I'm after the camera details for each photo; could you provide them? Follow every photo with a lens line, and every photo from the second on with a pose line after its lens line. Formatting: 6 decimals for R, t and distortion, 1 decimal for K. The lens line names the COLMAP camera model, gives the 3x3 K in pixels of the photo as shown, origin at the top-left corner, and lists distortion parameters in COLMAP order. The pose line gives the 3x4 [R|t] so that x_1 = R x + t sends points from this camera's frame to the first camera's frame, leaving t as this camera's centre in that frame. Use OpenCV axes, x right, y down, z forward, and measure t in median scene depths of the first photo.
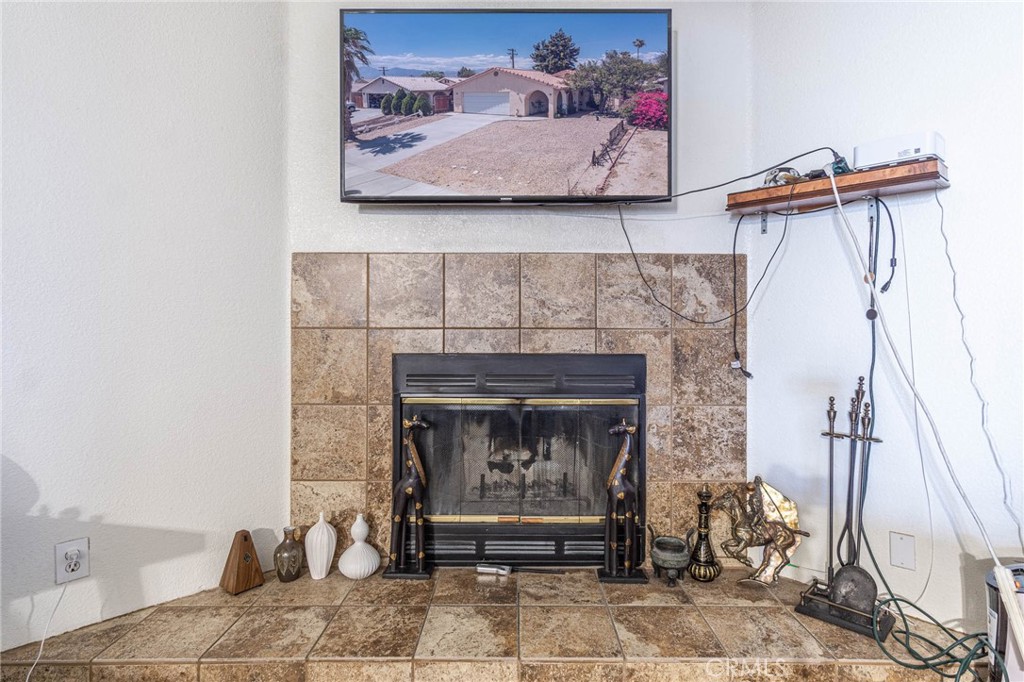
lens RADIAL K [[537.9, 0, 522.4], [0, 537.9, 329.4], [0, 0, 1]] dist [-0.000487, 0.001106]
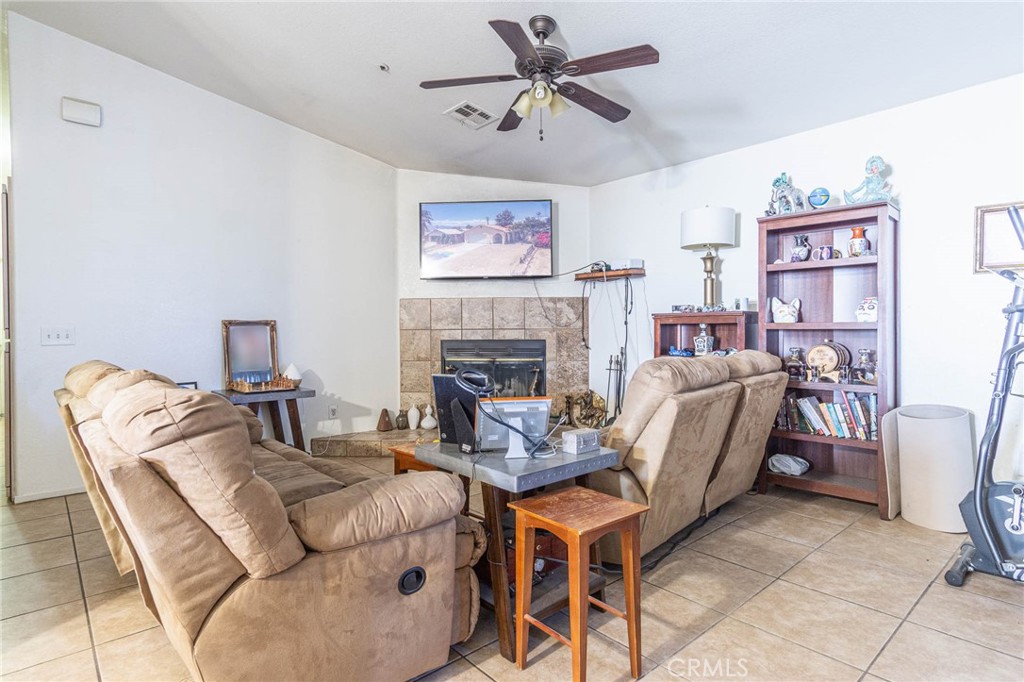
lens RADIAL K [[539.4, 0, 512.0], [0, 539.4, 341.0], [0, 0, 1]] dist [-0.000076, 0.000216]
pose [[0.997360, -0.005835, -0.072380, 0.263781], [0.007640, 0.999666, 0.024681, -0.008203], [0.072212, -0.025169, 0.997072, -1.454389]]
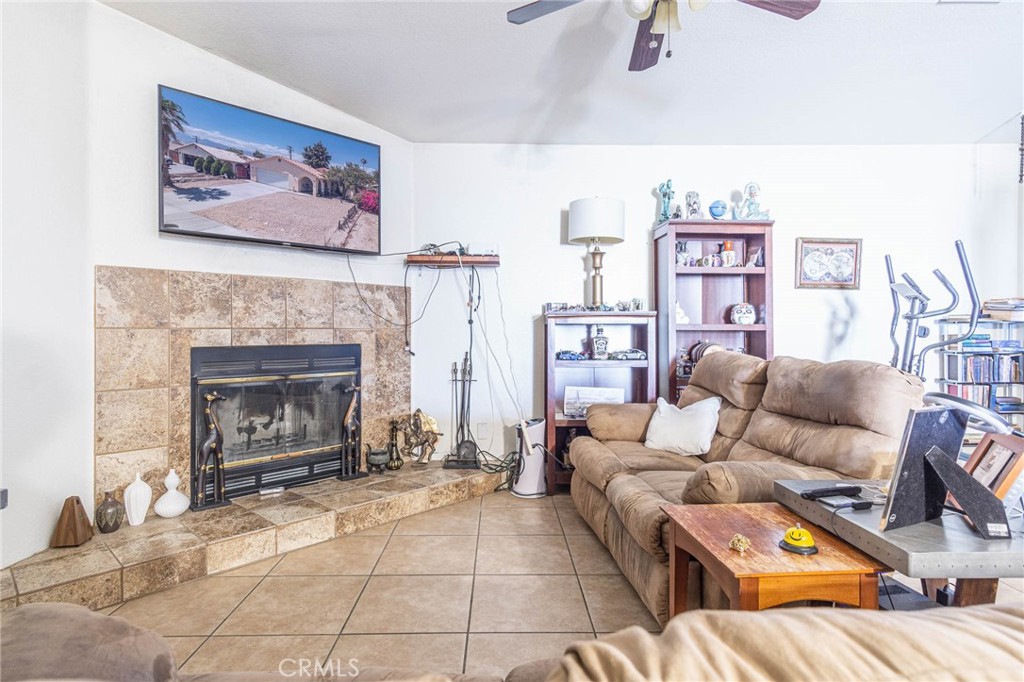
lens RADIAL K [[540.8, 0, 508.4], [0, 540.8, 338.0], [0, 0, 1]] dist [0.004913, 0.001714]
pose [[0.699976, -0.012474, 0.714057, -0.674979], [-0.000648, 0.999836, 0.018102, -0.003006], [-0.714166, -0.013134, 0.699853, -0.519878]]
